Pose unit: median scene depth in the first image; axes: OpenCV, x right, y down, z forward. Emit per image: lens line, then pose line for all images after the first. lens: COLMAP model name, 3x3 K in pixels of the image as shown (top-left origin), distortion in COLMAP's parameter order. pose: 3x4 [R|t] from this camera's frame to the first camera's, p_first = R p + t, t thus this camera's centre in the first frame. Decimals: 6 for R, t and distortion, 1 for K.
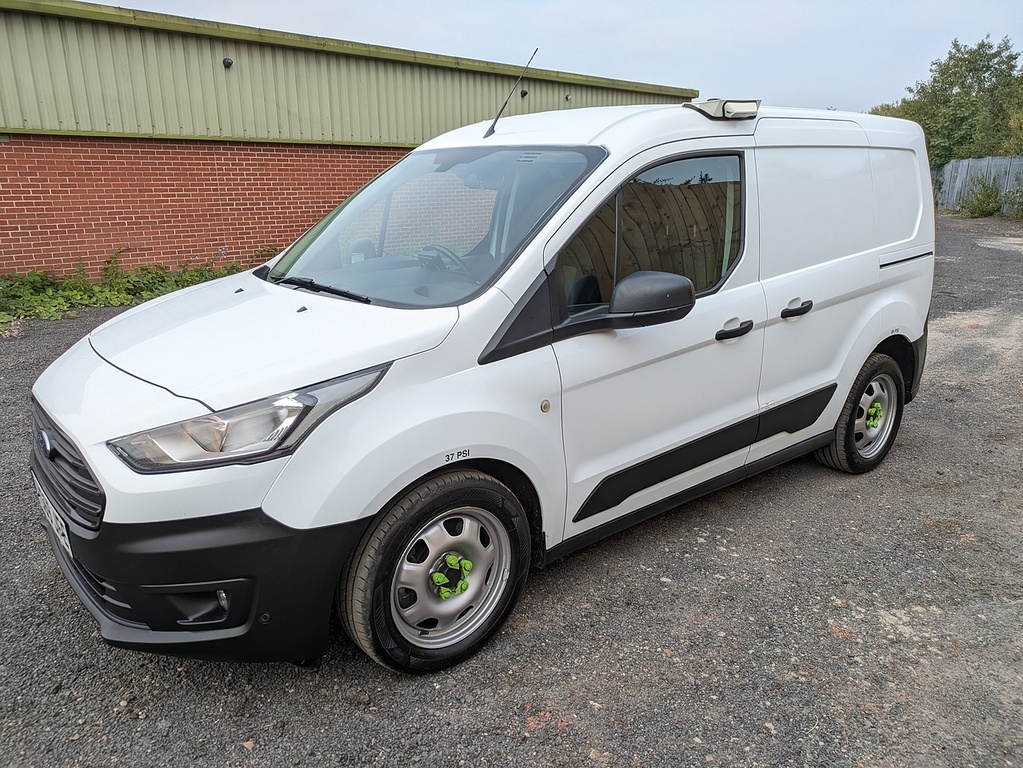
lens RADIAL K [[777.6, 0, 548.7], [0, 777.6, 388.8], [0, 0, 1]] dist [0.034085, -0.002863]
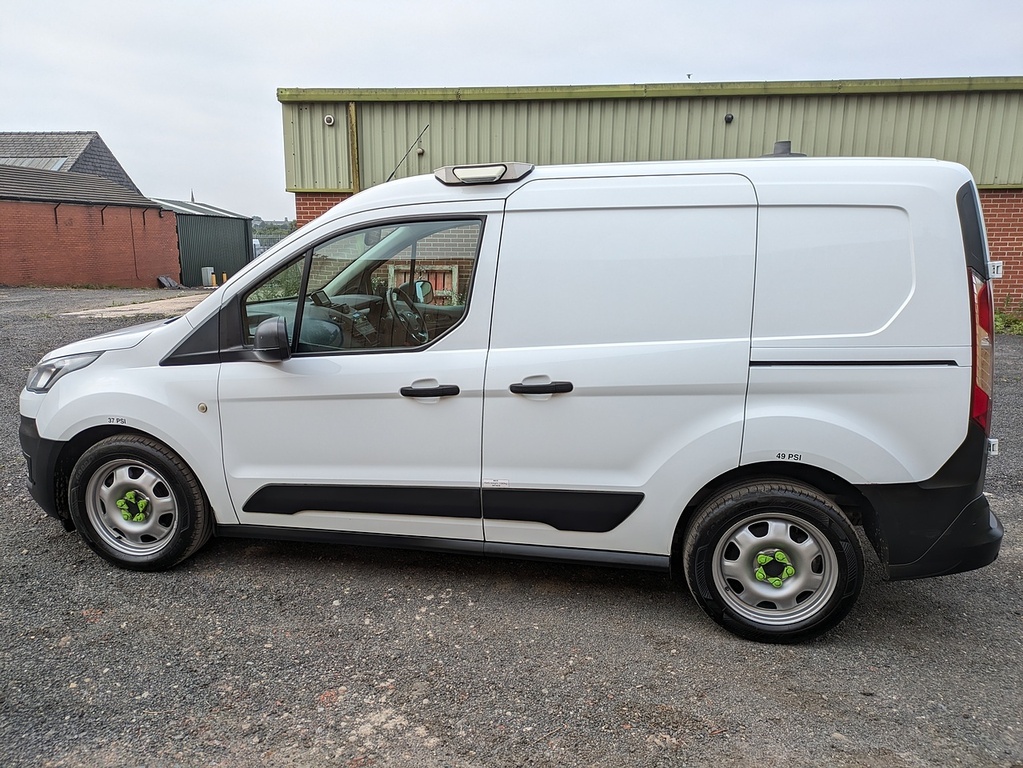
lens RADIAL K [[811.8, 0, 511.5], [0, 811.8, 384.0], [0, 0, 1]] dist [0.041628, -0.015741]
pose [[0.612600, 0.166118, -0.772740, 1.060443], [-0.214311, 0.975950, 0.039905, -0.141563], [0.760784, 0.141161, 0.633467, 0.398335]]
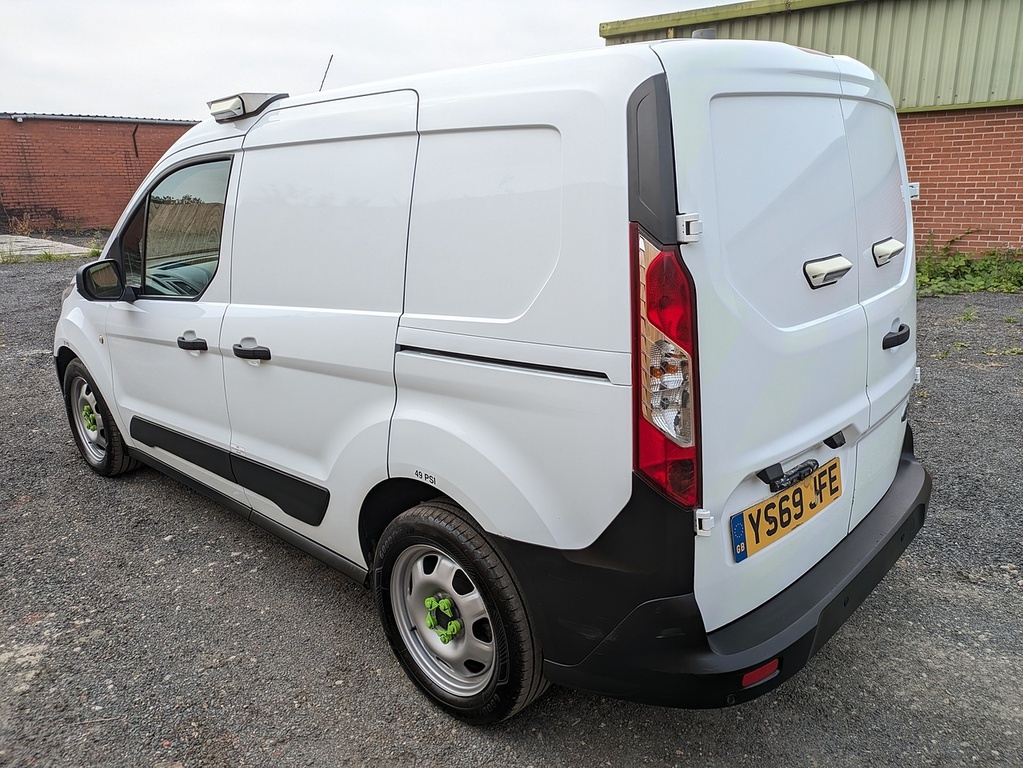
lens RADIAL K [[811.8, 0, 511.5], [0, 811.8, 384.0], [0, 0, 1]] dist [0.041628, -0.015741]
pose [[0.069666, 0.265336, -0.961636, 1.193783], [-0.236623, 0.940862, 0.242462, -0.349516], [0.969101, 0.210654, 0.128330, 1.207344]]
